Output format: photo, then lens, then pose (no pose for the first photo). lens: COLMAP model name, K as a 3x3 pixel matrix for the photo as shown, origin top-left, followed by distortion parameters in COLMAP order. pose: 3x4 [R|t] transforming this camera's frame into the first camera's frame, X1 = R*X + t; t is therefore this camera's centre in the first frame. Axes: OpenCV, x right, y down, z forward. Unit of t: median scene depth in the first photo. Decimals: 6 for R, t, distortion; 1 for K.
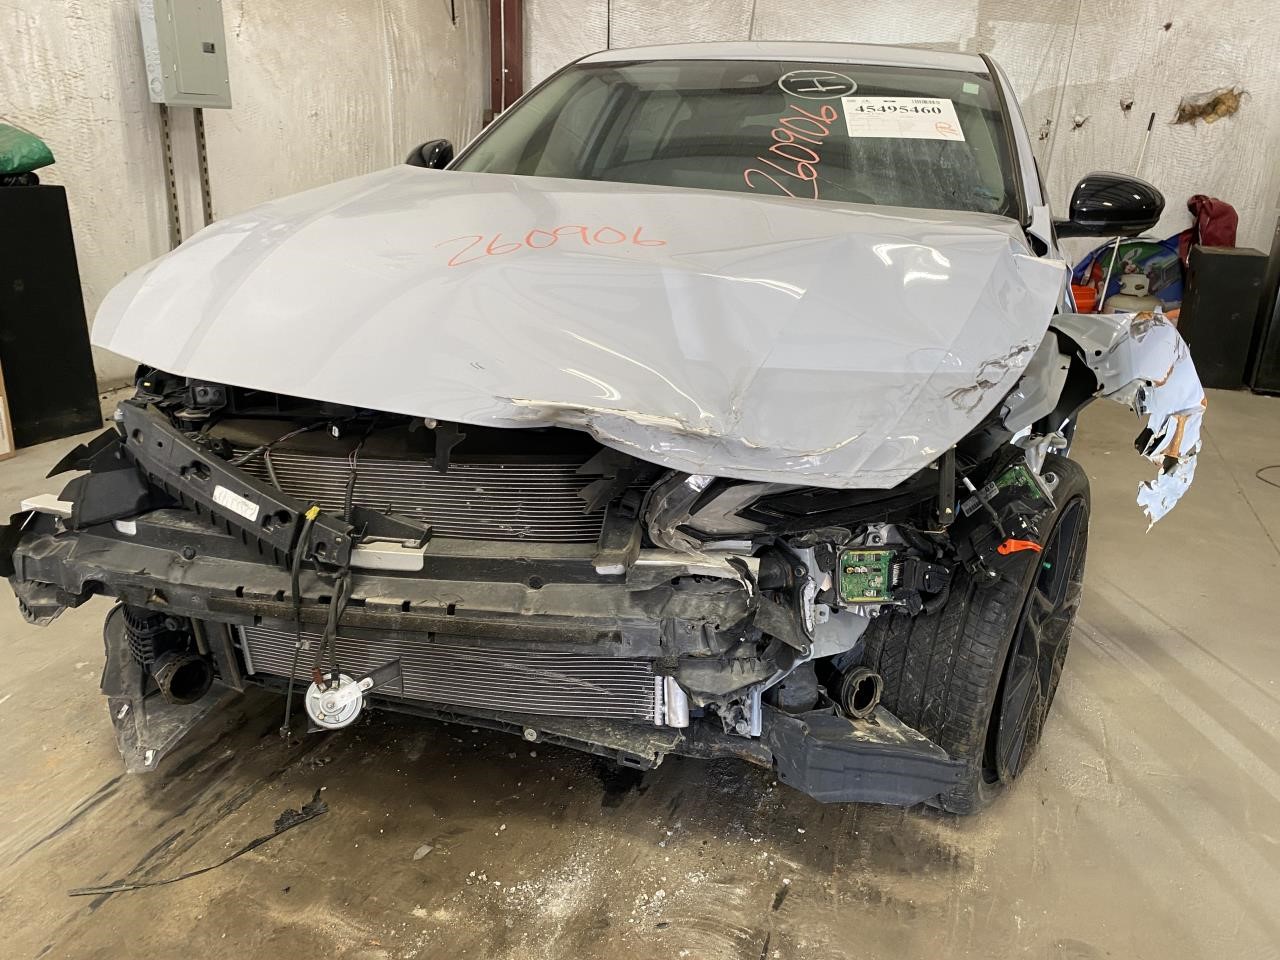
lens RADIAL K [[967.4, 0, 632.8], [0, 967.4, 483.7], [0, 0, 1]] dist [0.023214, -0.019155]
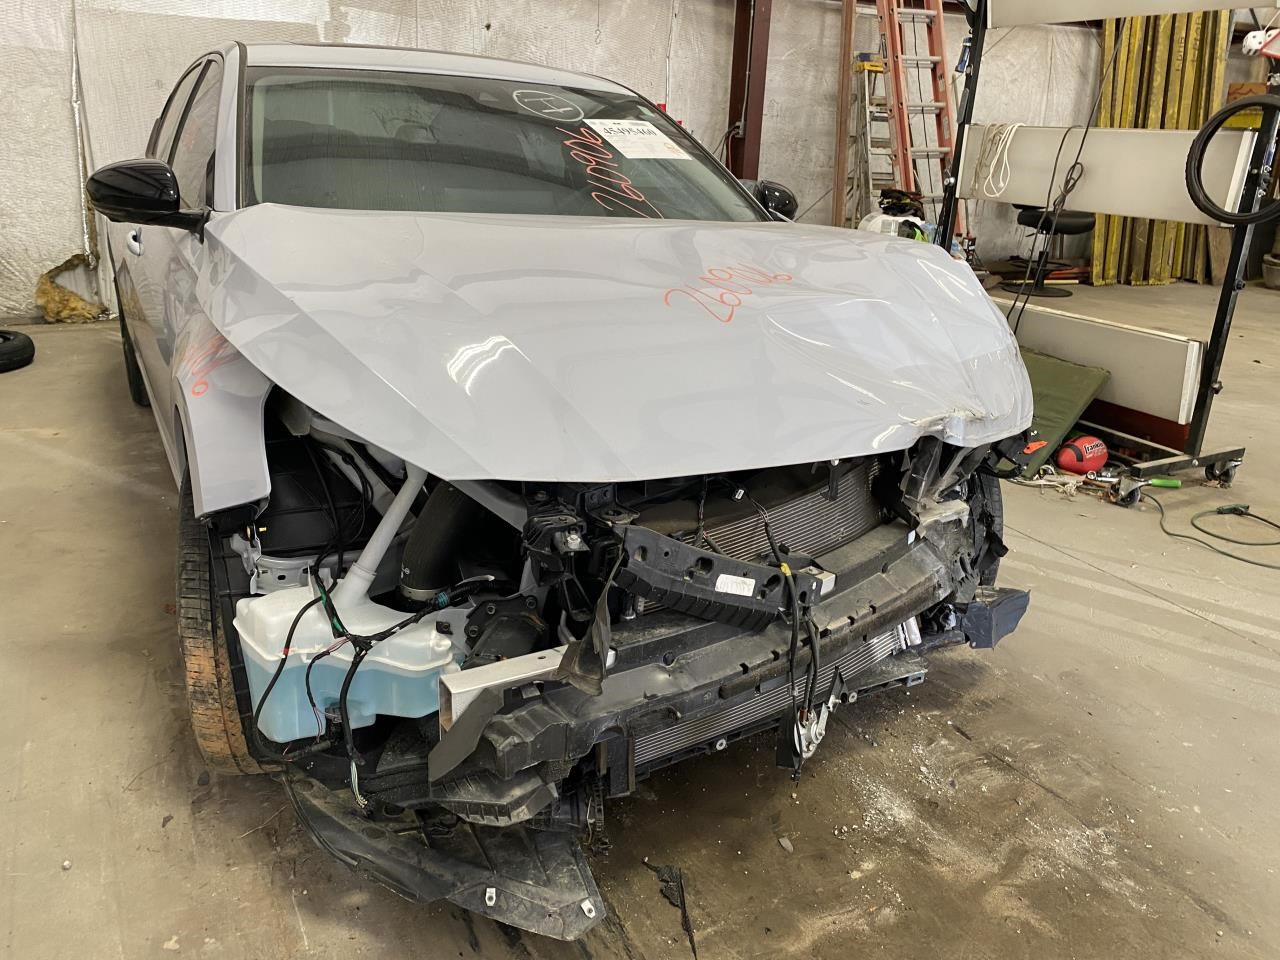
lens RADIAL K [[967.4, 0, 630.8], [0, 967.4, 474.0], [0, 0, 1]] dist [0.023214, -0.019155]
pose [[0.667032, -0.254410, 0.700245, -0.455424], [0.228950, 0.964407, 0.132294, -0.098285], [-0.708978, 0.072077, 0.701538, 0.143173]]
